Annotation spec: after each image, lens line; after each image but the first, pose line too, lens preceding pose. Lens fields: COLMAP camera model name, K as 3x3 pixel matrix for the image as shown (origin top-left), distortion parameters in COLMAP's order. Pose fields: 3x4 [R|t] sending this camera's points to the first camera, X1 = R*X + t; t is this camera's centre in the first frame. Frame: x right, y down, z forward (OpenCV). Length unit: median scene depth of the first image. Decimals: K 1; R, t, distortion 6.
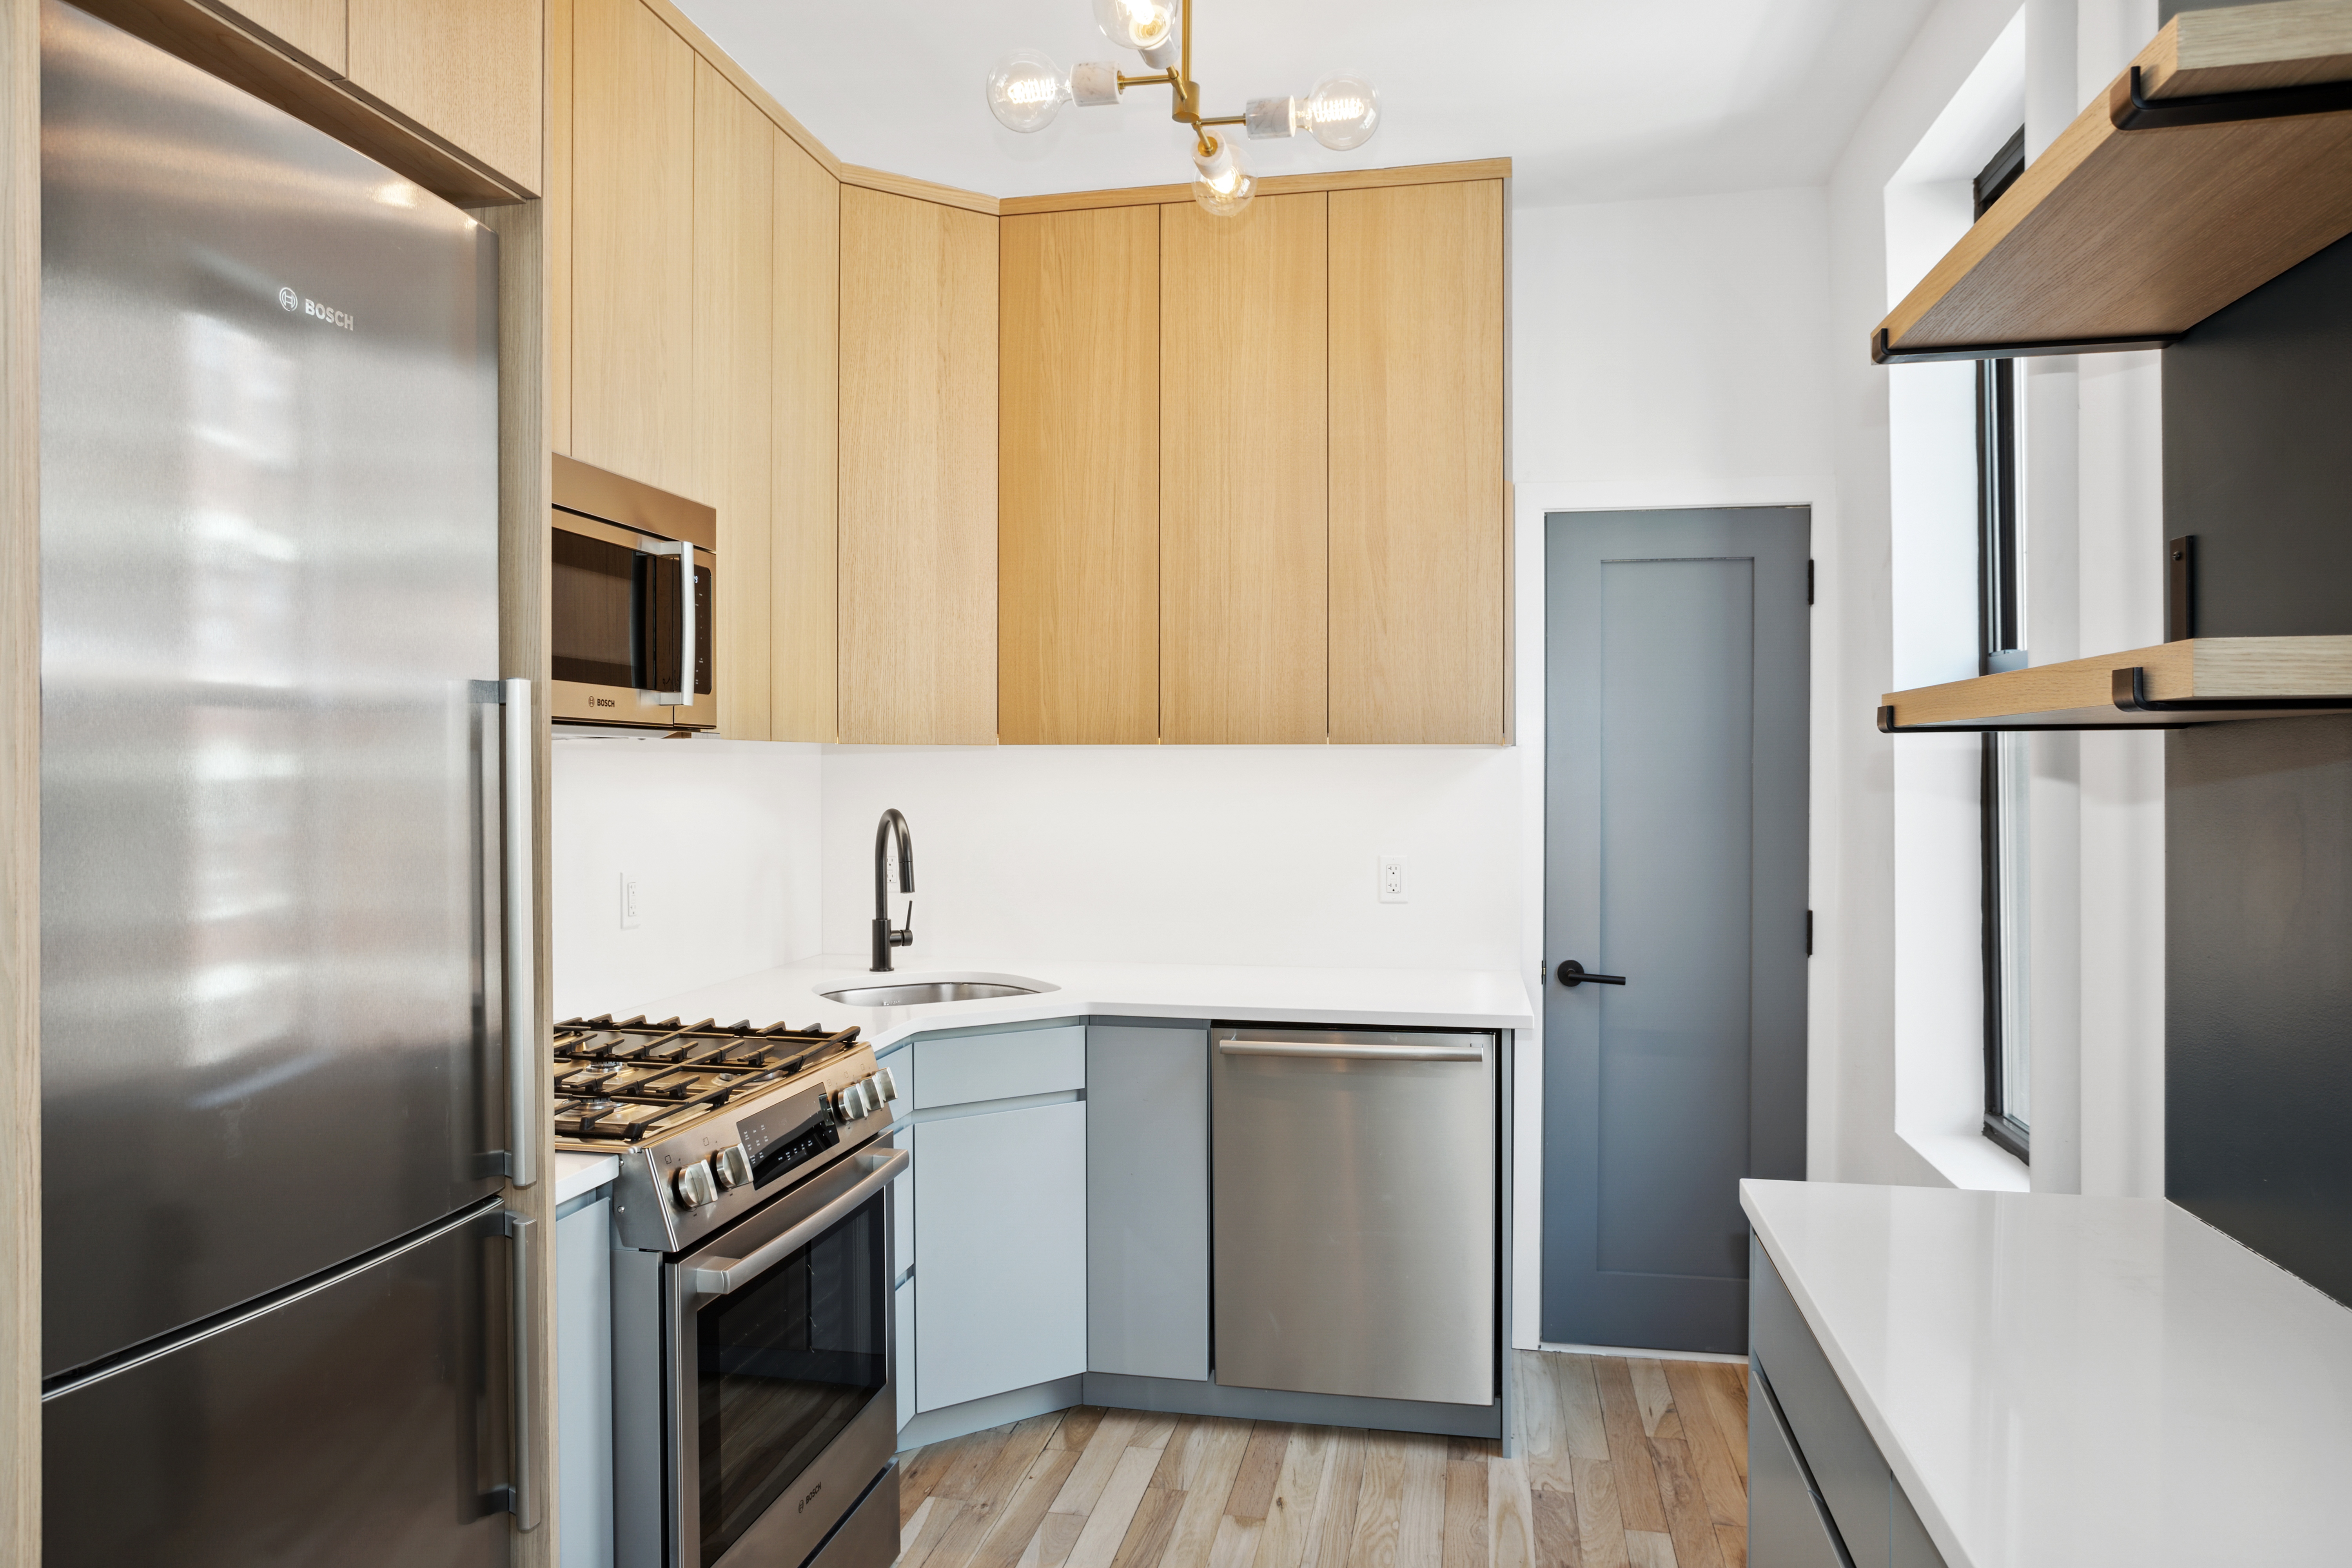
lens RADIAL K [[1543.9, 0, 1210.5], [0, 1543.9, 784.4], [0, 0, 1]] dist [-0.077545, 0.070621]
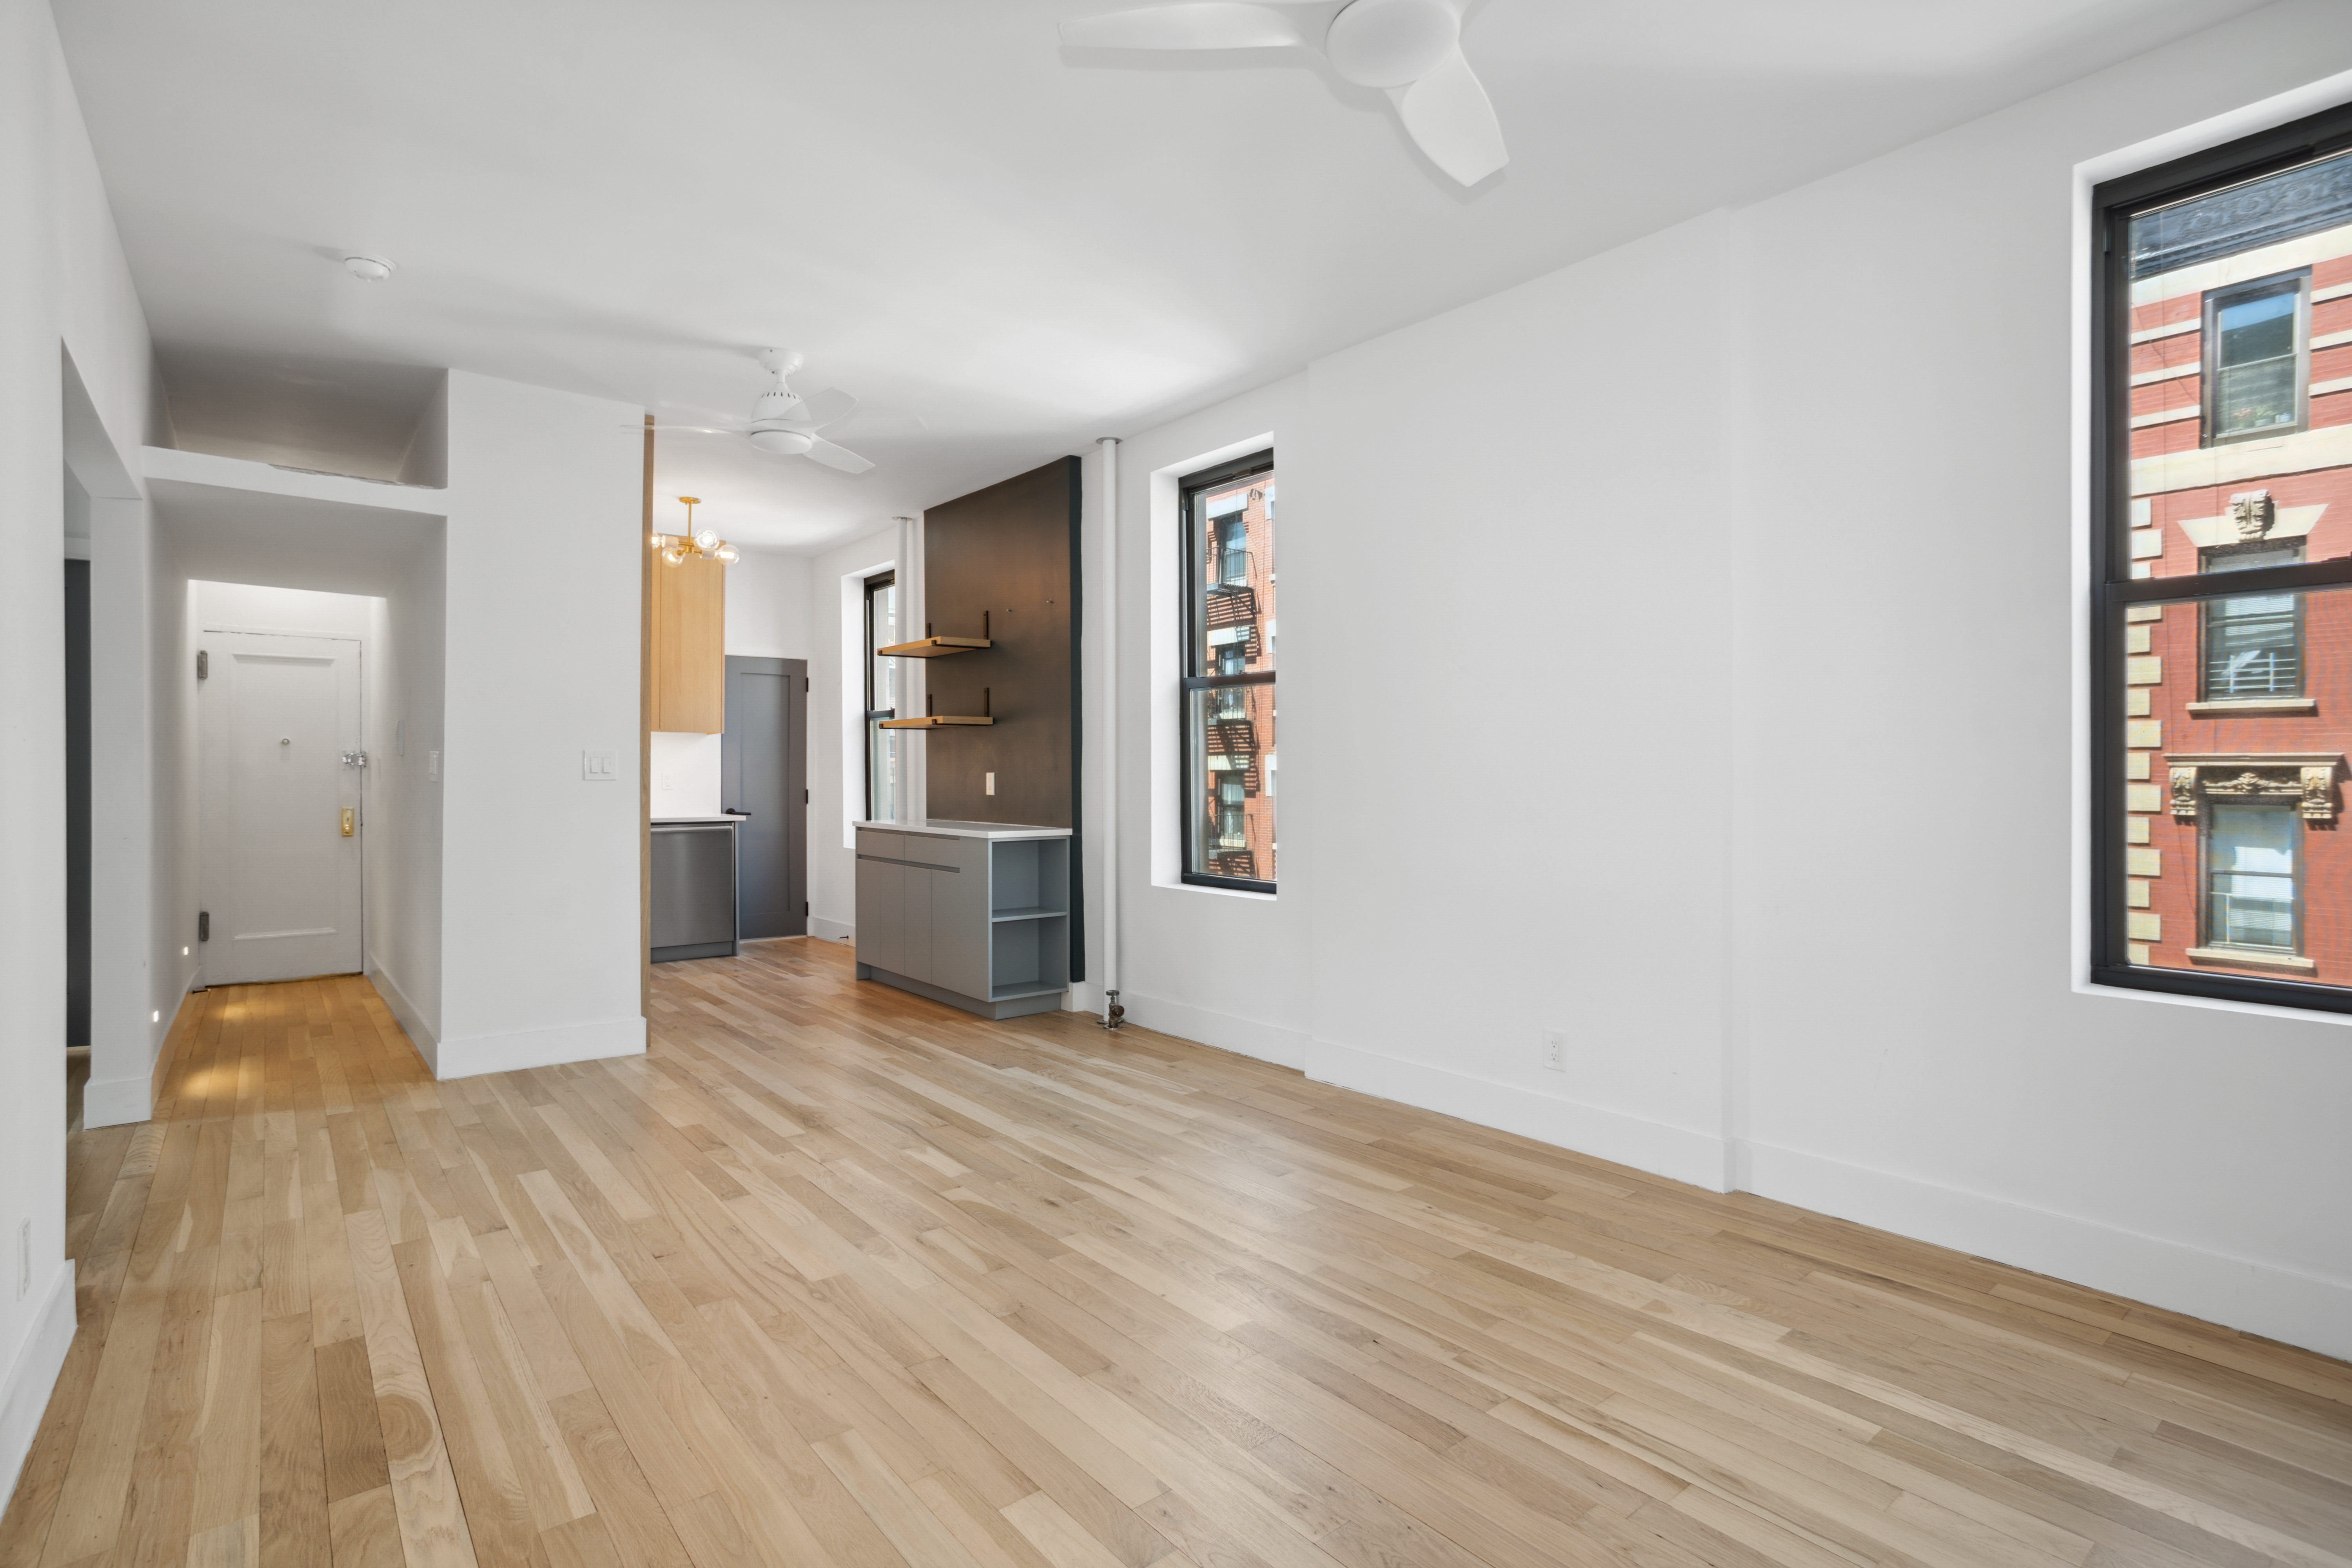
lens RADIAL K [[1142.3, 0, 1158.7], [0, 1142.3, 802.1], [0, 0, 1]] dist [-0.051728, 0.031339]
pose [[0.663723, -0.011864, 0.747884, -0.968182], [0.001358, 0.999892, 0.014657, 0.083937], [-0.747977, -0.008712, 0.663667, -1.206632]]
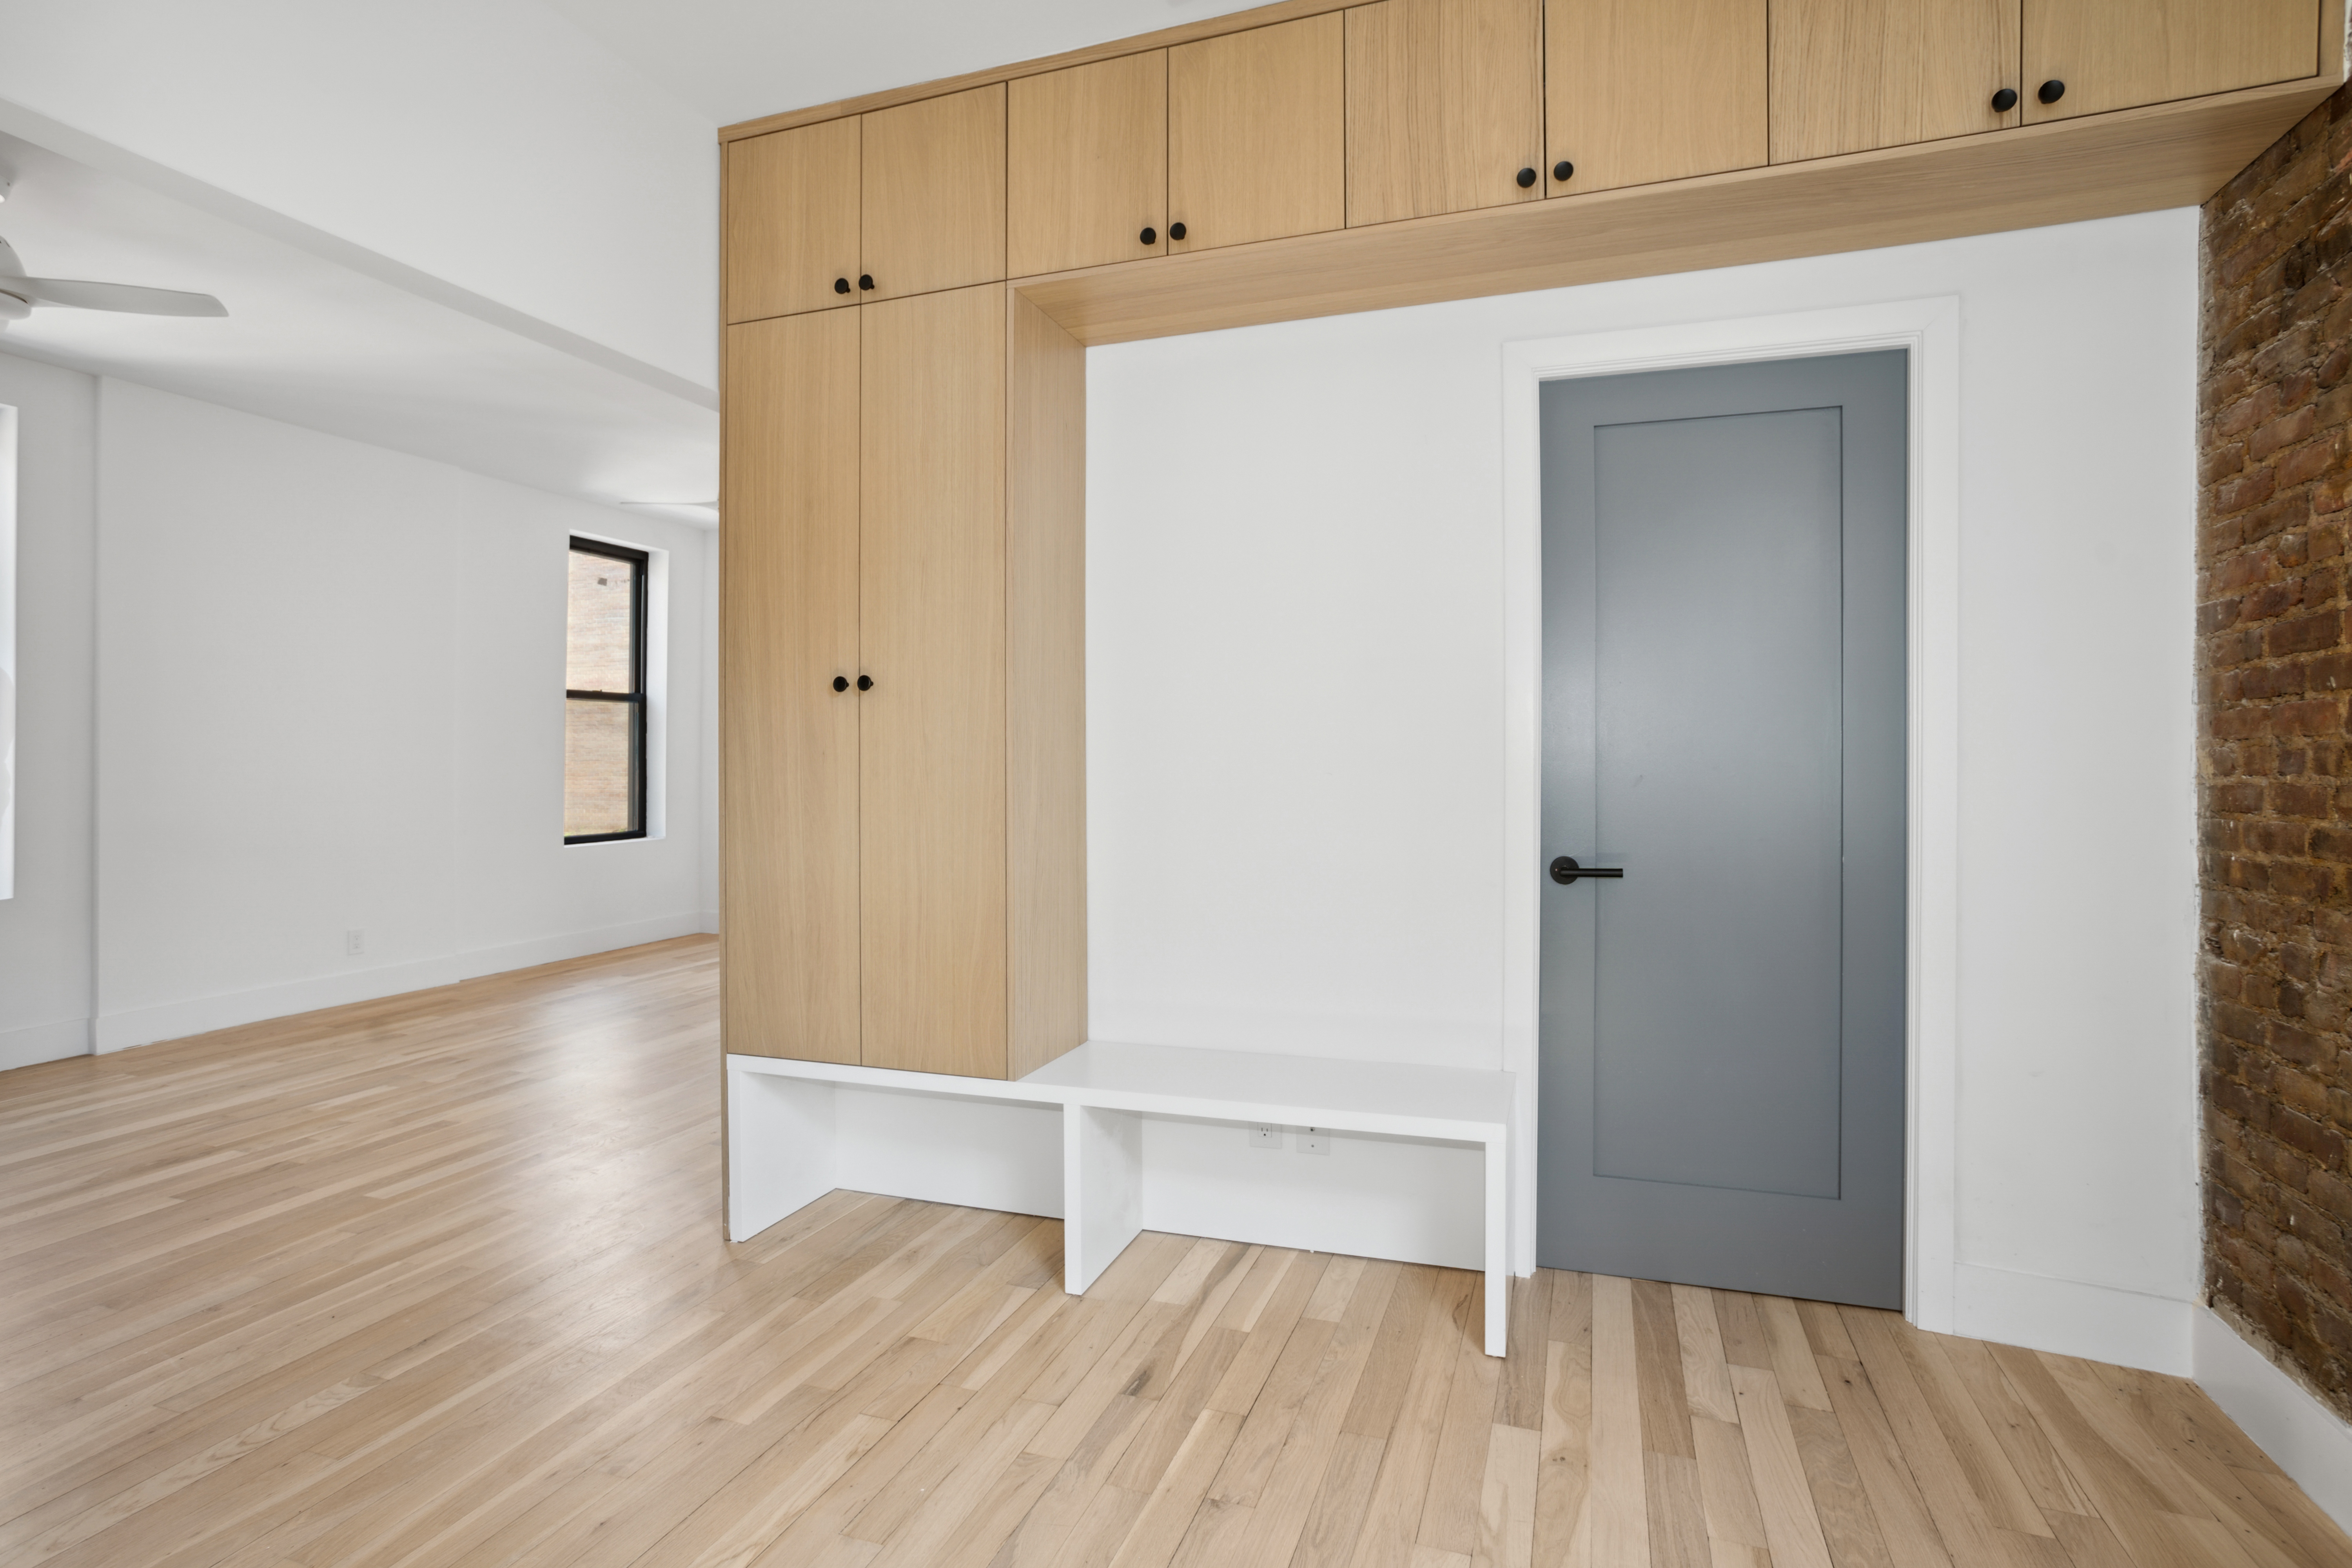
lens RADIAL K [[1170.7, 0, 1176.0], [0, 1170.7, 784.0], [0, 0, 1]] dist [-0.005888, -0.000639]
pose [[-0.984955, 0.003415, 0.172779, -1.438873], [0.008331, 0.999581, 0.027731, 0.063050], [-0.172612, 0.028753, -0.984570, 0.788135]]
